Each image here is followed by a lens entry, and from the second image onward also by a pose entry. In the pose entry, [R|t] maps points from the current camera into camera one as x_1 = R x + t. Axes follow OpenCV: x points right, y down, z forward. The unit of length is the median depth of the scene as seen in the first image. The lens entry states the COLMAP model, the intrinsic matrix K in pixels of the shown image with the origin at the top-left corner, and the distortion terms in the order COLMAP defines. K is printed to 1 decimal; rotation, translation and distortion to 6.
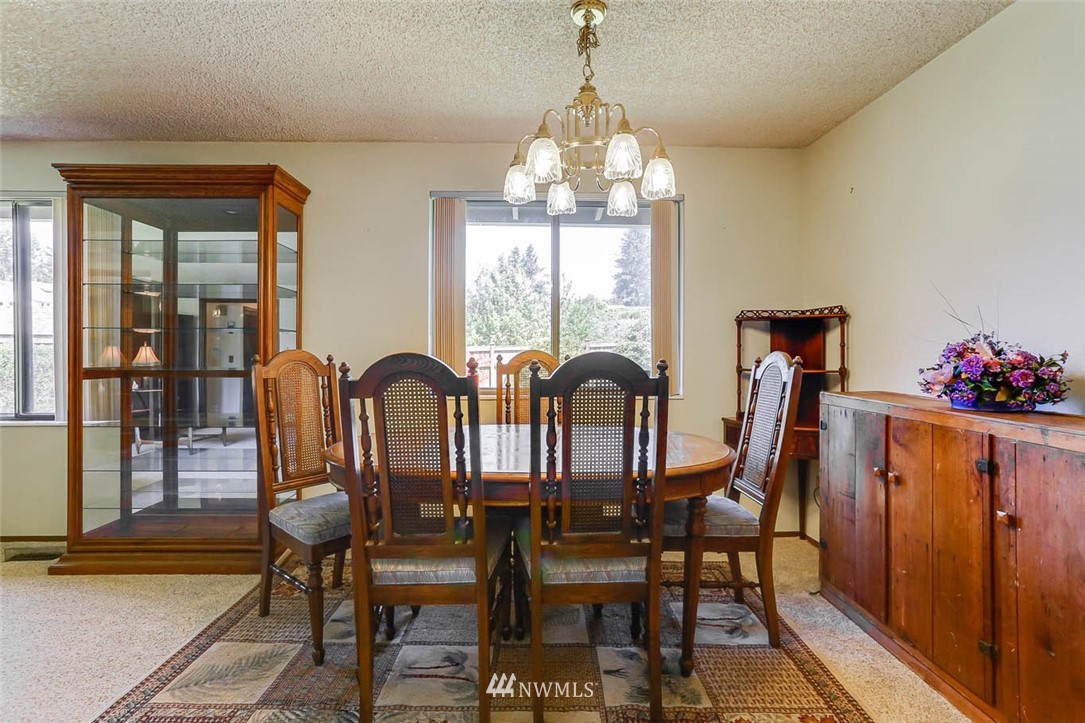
lens RADIAL K [[520.9, 0, 536.9], [0, 520.9, 356.8], [0, 0, 1]] dist [-0.054093, 0.025214]
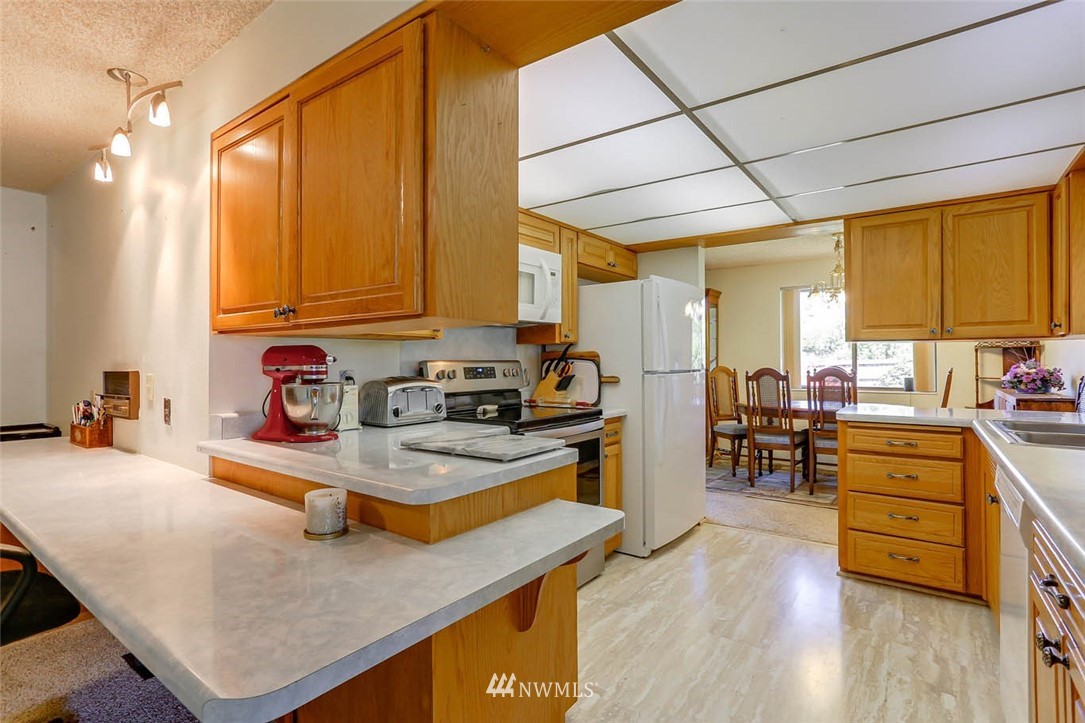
lens RADIAL K [[520.9, 0, 536.9], [0, 520.9, 356.8], [0, 0, 1]] dist [-0.054093, 0.025214]
pose [[0.776932, -0.010245, -0.629501, 0.586619], [-0.005915, 0.999705, -0.023571, 0.007542], [0.629557, 0.022036, 0.776642, -2.127003]]
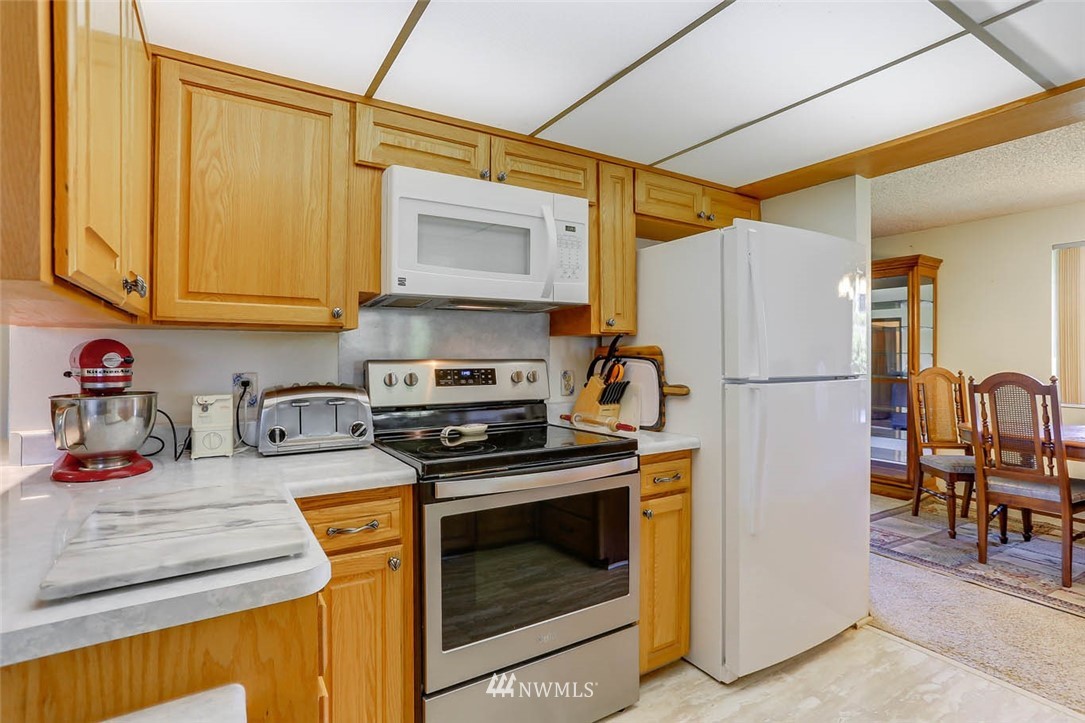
lens RADIAL K [[518.9, 0, 544.0], [0, 518.9, 351.2], [0, 0, 1]] dist [-0.053021, 0.027229]
pose [[0.491456, -0.010007, -0.870845, 0.494073], [-0.015507, 0.999675, -0.020238, -0.018035], [0.870764, 0.023451, 0.491141, -1.328640]]
